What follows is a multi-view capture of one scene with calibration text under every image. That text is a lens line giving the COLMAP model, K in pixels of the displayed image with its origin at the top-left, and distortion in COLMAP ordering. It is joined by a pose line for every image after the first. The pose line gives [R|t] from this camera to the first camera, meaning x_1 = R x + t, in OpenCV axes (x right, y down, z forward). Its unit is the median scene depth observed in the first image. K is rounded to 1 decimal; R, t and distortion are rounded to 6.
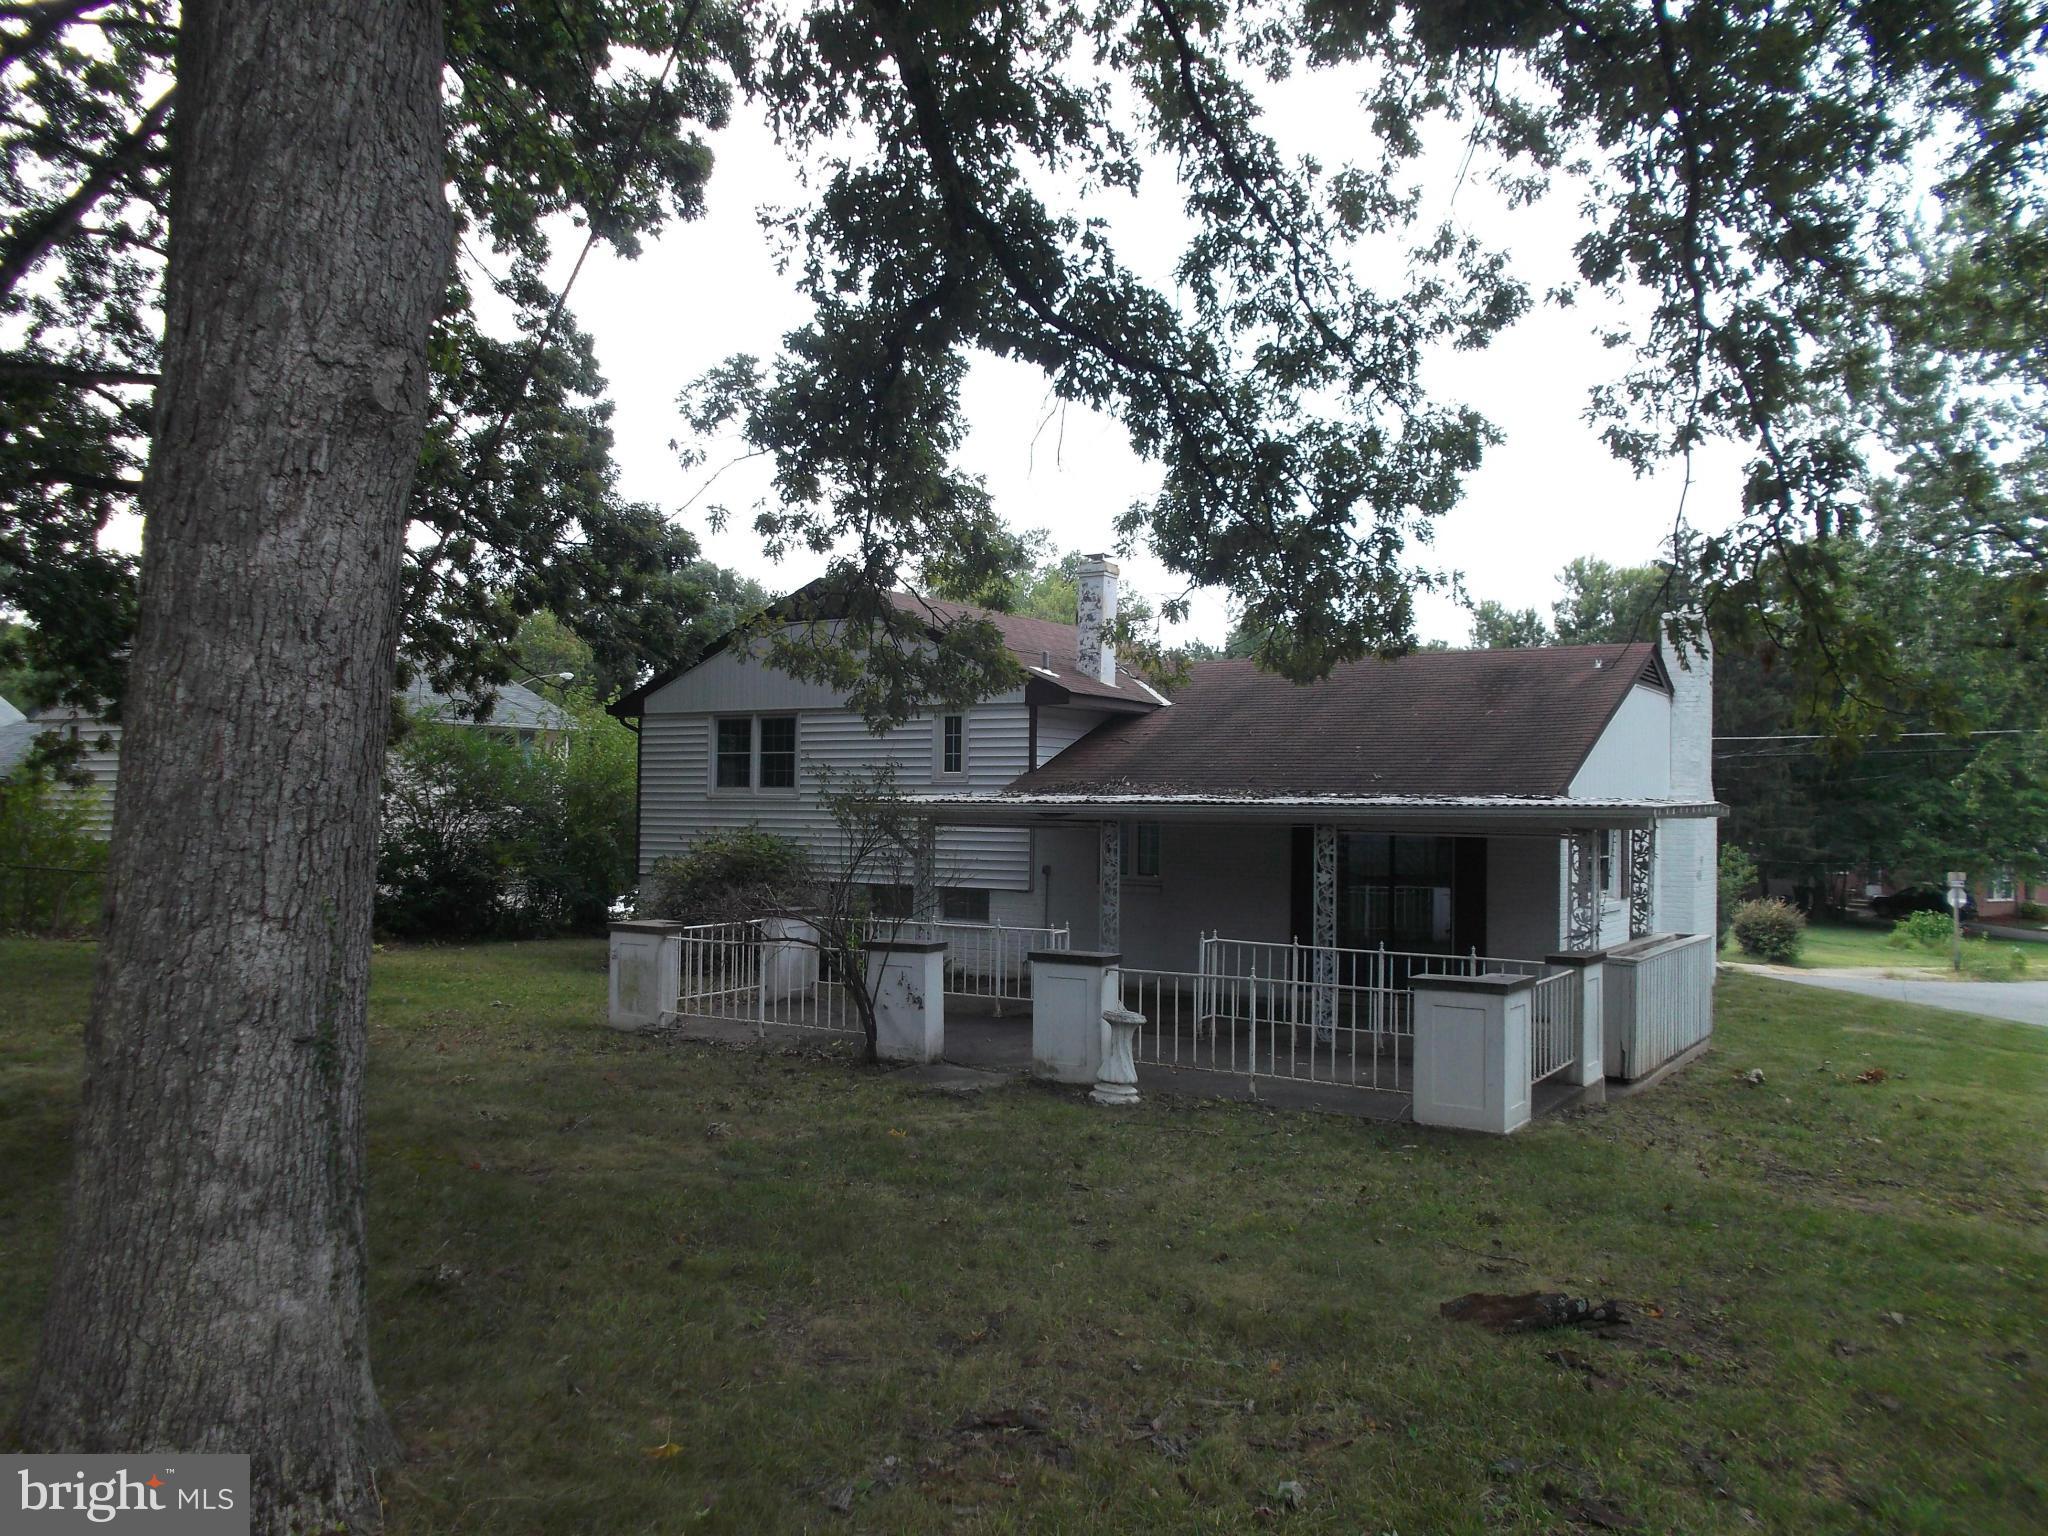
lens RADIAL K [[1618.6, 0, 1020.3], [0, 1618.6, 766.0], [0, 0, 1]] dist [0.011905, -0.019551]
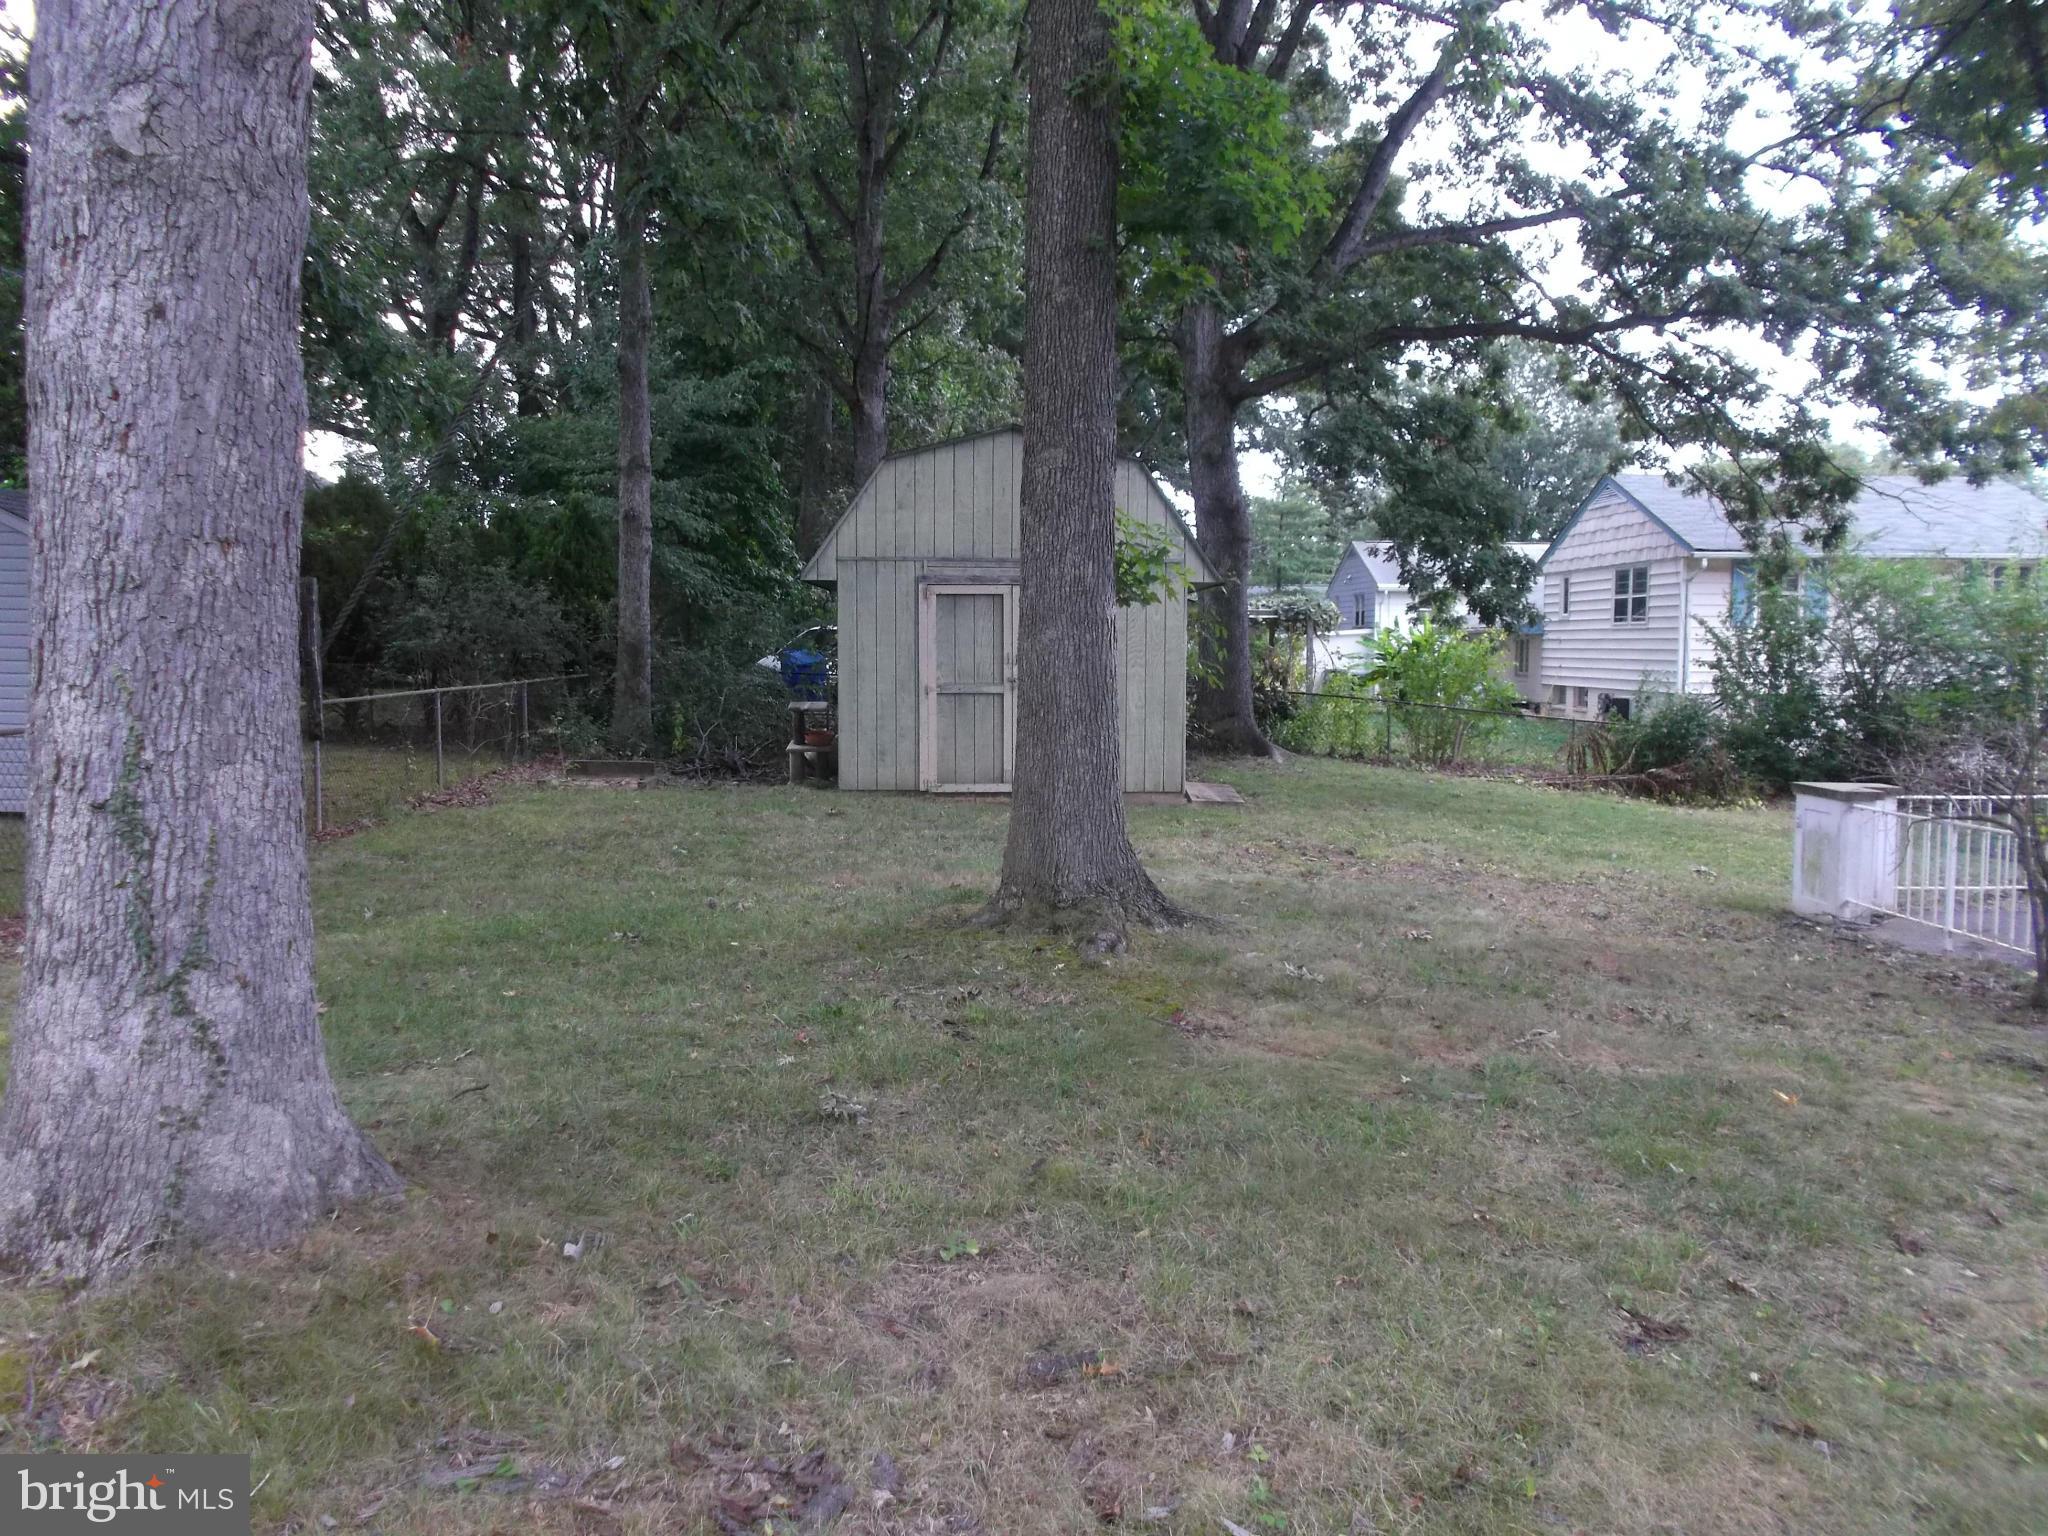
lens RADIAL K [[1618.6, 0, 1024.5], [0, 1618.6, 765.4], [0, 0, 1]] dist [0.011905, -0.019551]
pose [[0.575799, 0.057056, -0.815598, 0.712325], [0.014257, 0.996710, 0.079791, 0.068661], [0.817467, -0.057571, 0.573091, 0.876540]]
